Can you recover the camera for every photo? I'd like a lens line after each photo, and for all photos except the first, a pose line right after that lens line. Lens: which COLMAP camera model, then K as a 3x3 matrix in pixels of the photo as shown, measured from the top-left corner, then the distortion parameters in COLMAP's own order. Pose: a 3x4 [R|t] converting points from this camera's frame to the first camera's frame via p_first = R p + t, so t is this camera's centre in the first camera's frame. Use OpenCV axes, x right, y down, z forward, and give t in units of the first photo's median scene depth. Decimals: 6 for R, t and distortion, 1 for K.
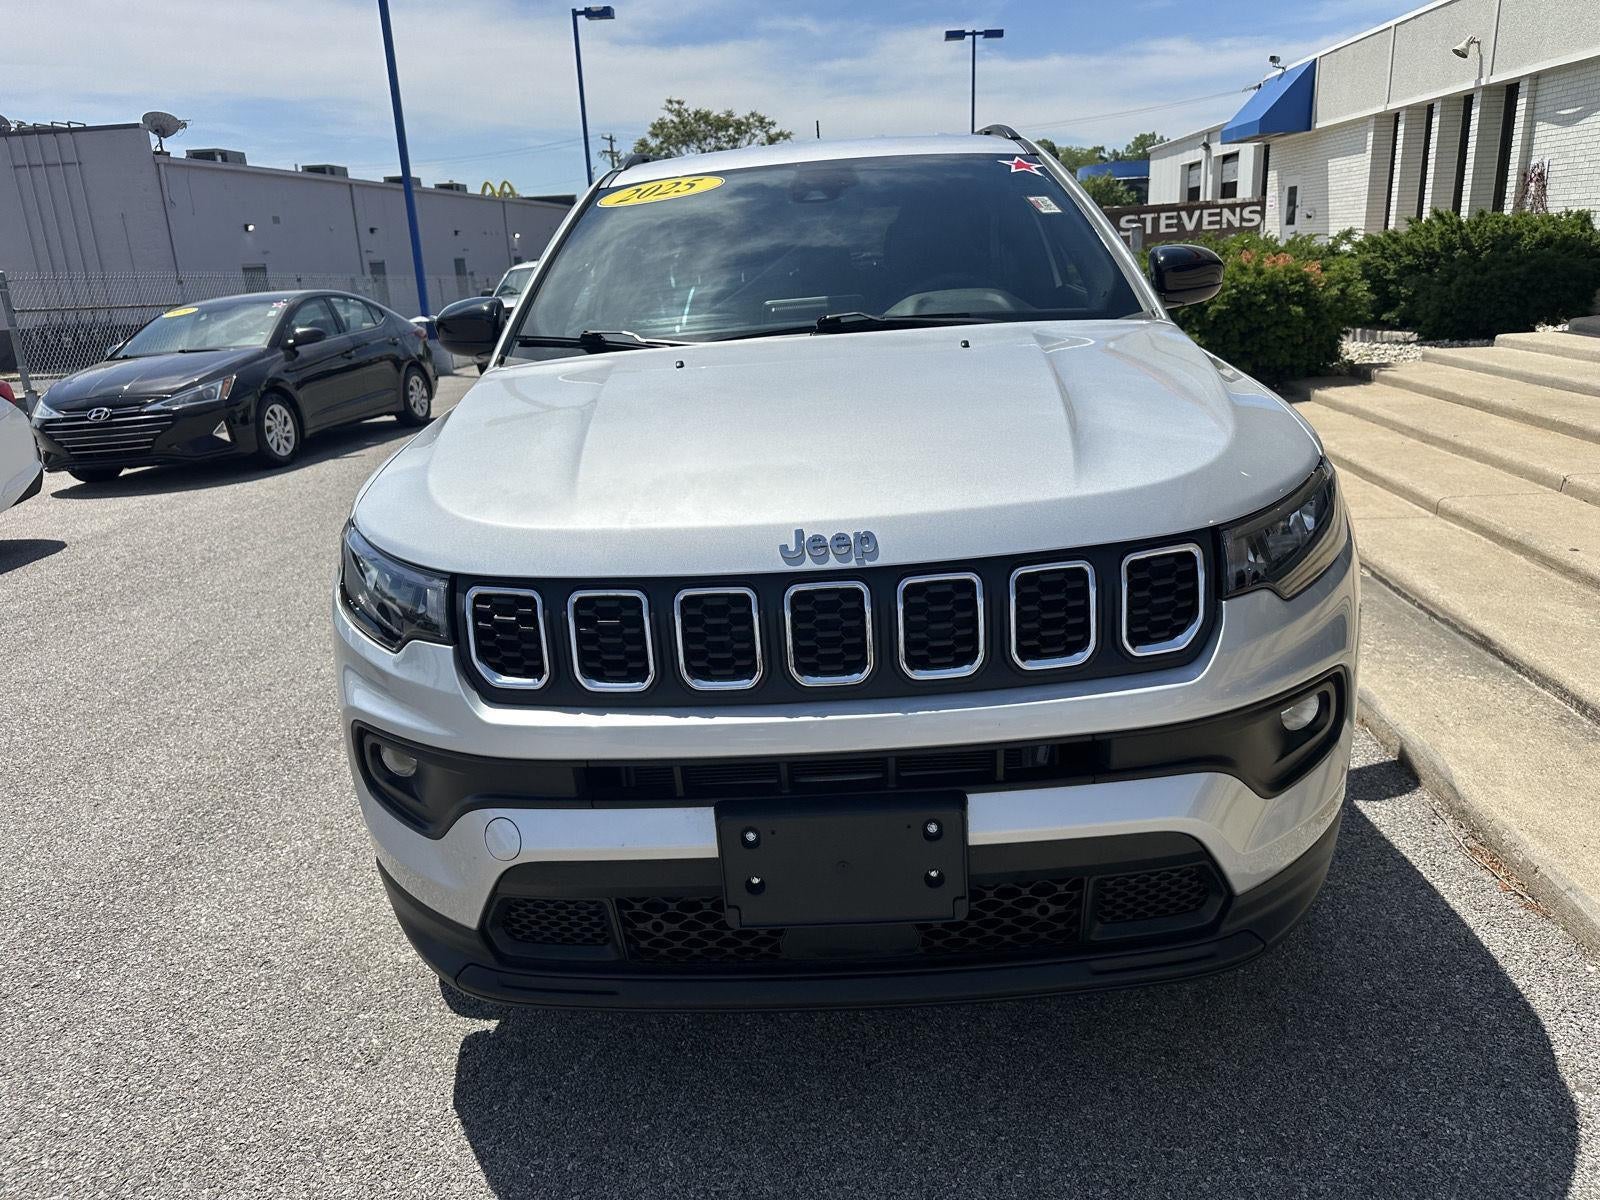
lens RADIAL K [[1146.9, 0, 800.0], [0, 1146.9, 600.0], [0, 0, 1]] dist [0.000878, -0.003828]
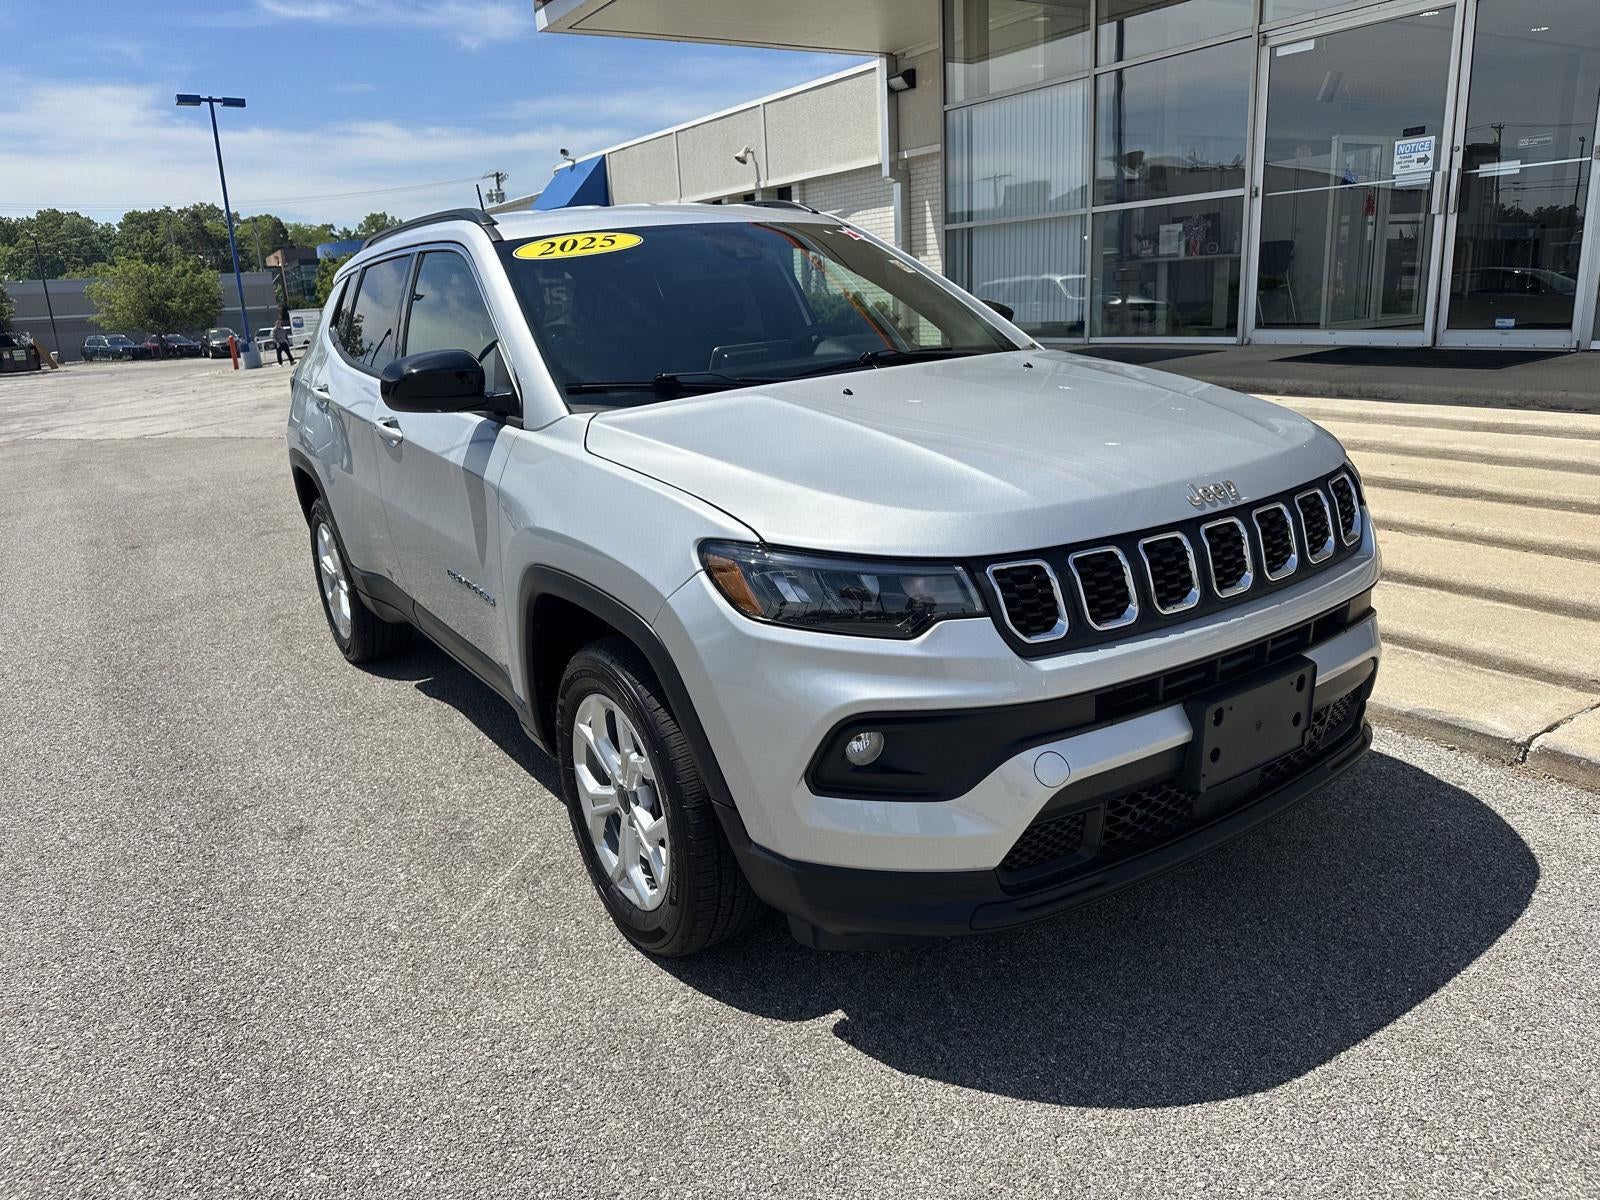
lens RADIAL K [[1137.7, 0, 793.7], [0, 1137.7, 599.0], [0, 0, 1]] dist [0.033564, -0.040043]
pose [[0.813363, -0.145904, 0.563164, -0.077776], [0.181101, 0.983441, -0.006769, -0.000419], [-0.552851, 0.107495, 0.826318, 0.010918]]
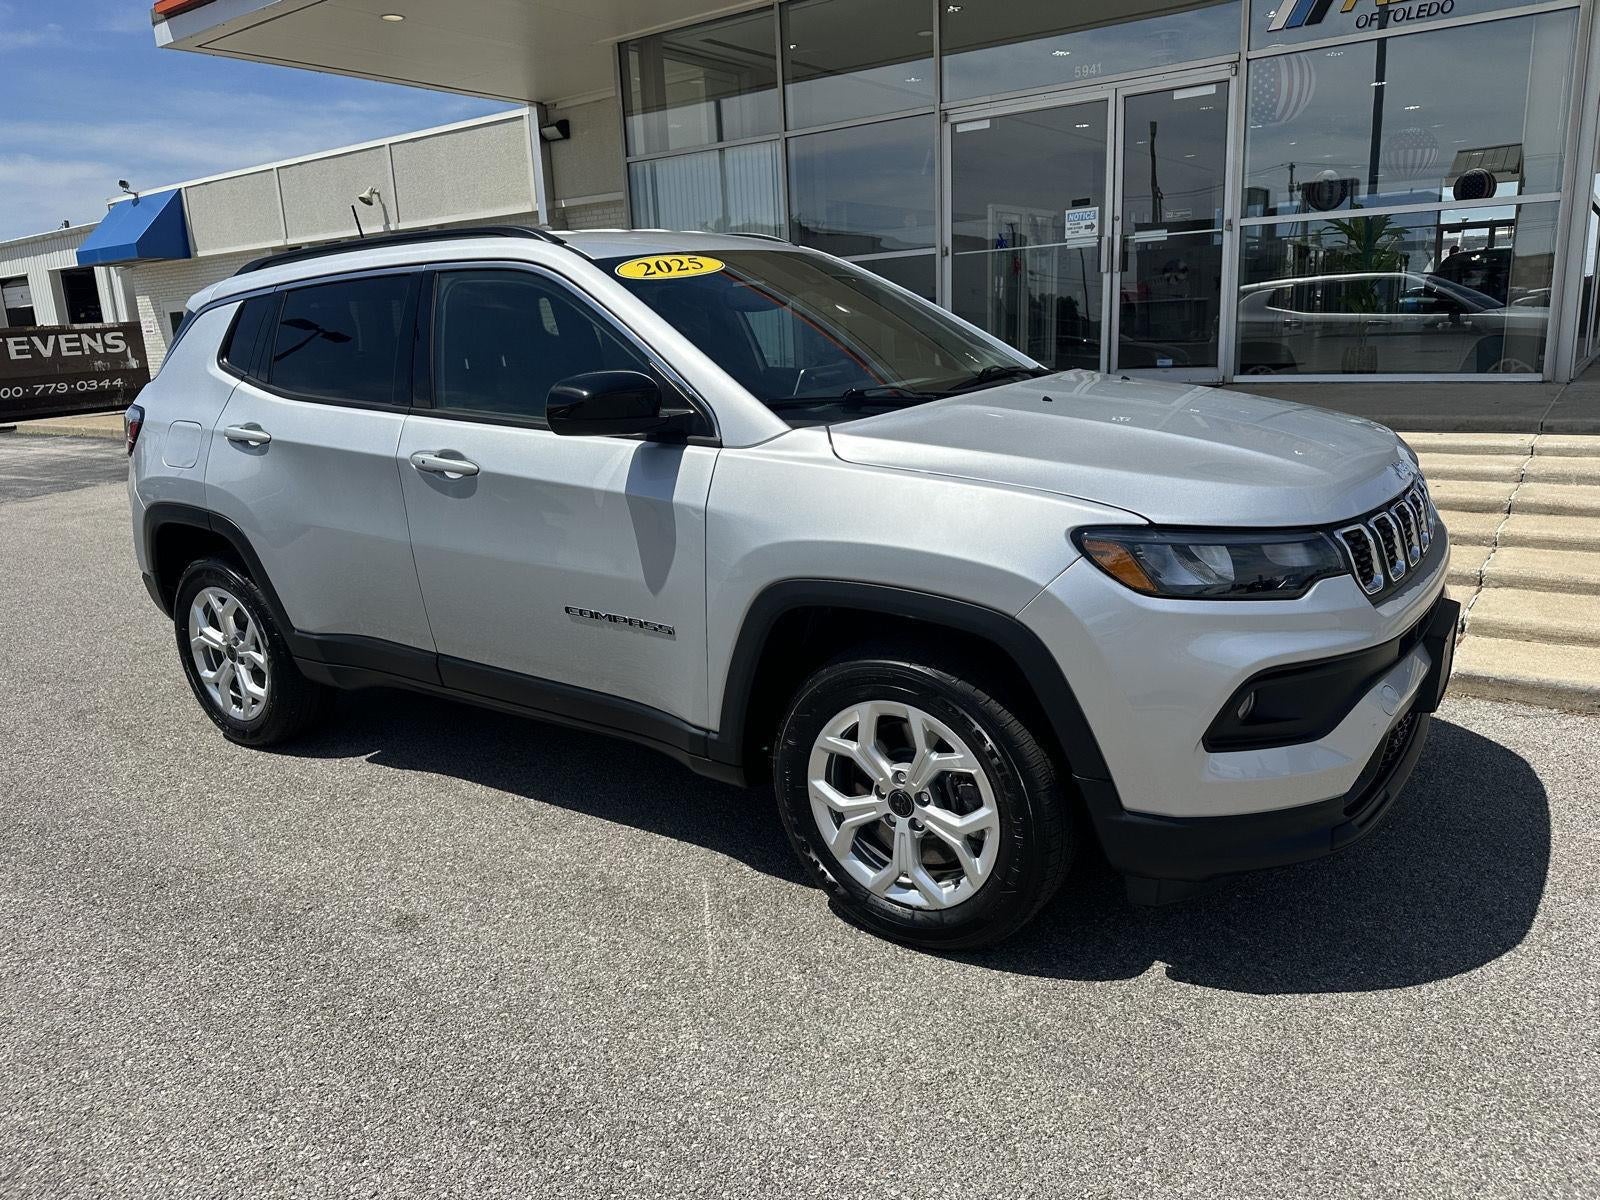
lens RADIAL K [[1143.8, 0, 800.0], [0, 1143.8, 600.0], [0, 0, 1]] dist [0.037420, -0.050286]
pose [[0.537402, -0.175330, 0.824899, -0.124766], [0.264894, 0.963738, 0.032267, -0.010256], [-0.800644, 0.201170, 0.564358, 0.053035]]
